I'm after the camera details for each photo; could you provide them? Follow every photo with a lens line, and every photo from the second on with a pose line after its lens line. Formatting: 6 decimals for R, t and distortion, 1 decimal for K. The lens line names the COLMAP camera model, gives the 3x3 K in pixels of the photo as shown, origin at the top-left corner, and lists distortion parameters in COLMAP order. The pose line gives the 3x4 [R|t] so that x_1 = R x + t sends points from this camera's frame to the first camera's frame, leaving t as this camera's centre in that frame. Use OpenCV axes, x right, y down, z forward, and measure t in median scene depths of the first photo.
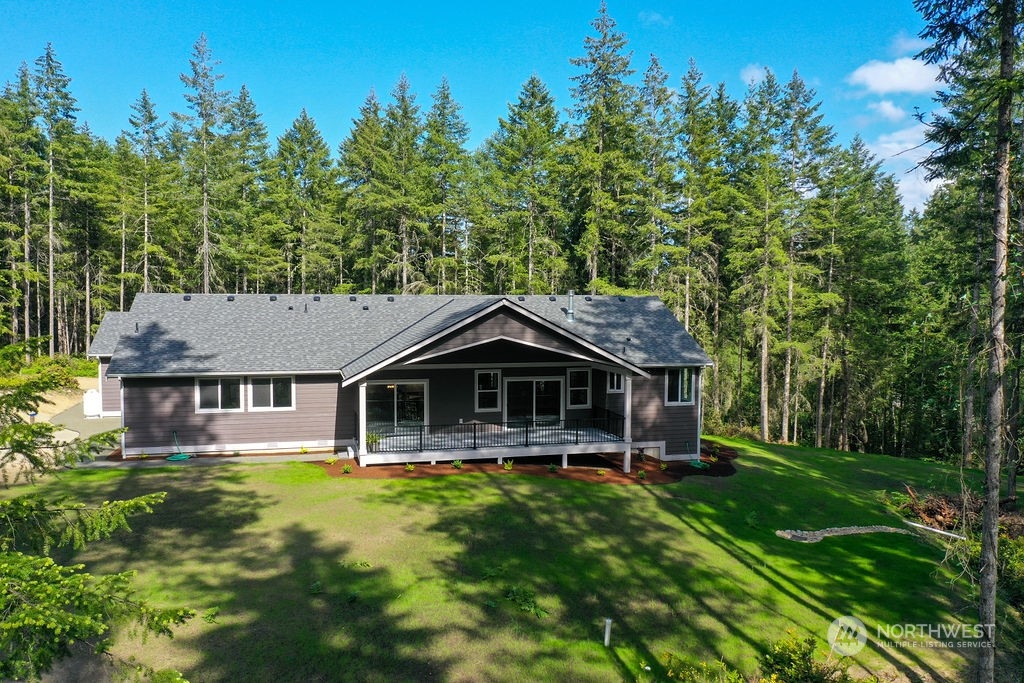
lens RADIAL K [[805.2, 0, 512.0], [0, 805.2, 341.5], [0, 0, 1]] dist [-0.003407, 0.002244]
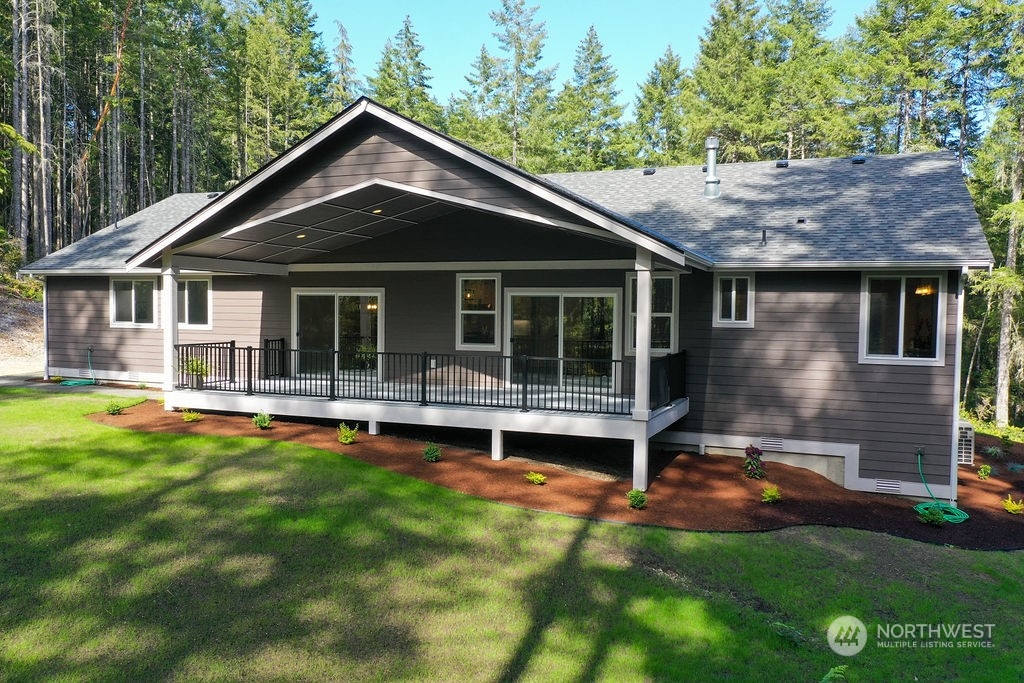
lens RADIAL K [[805.2, 0, 512.0], [0, 805.2, 341.5], [0, 0, 1]] dist [-0.003407, 0.002244]
pose [[0.802146, 0.030338, -0.596357, 0.317133], [-0.040098, 0.999191, -0.003104, 0.082236], [0.595780, 0.026403, 0.802713, 0.575634]]
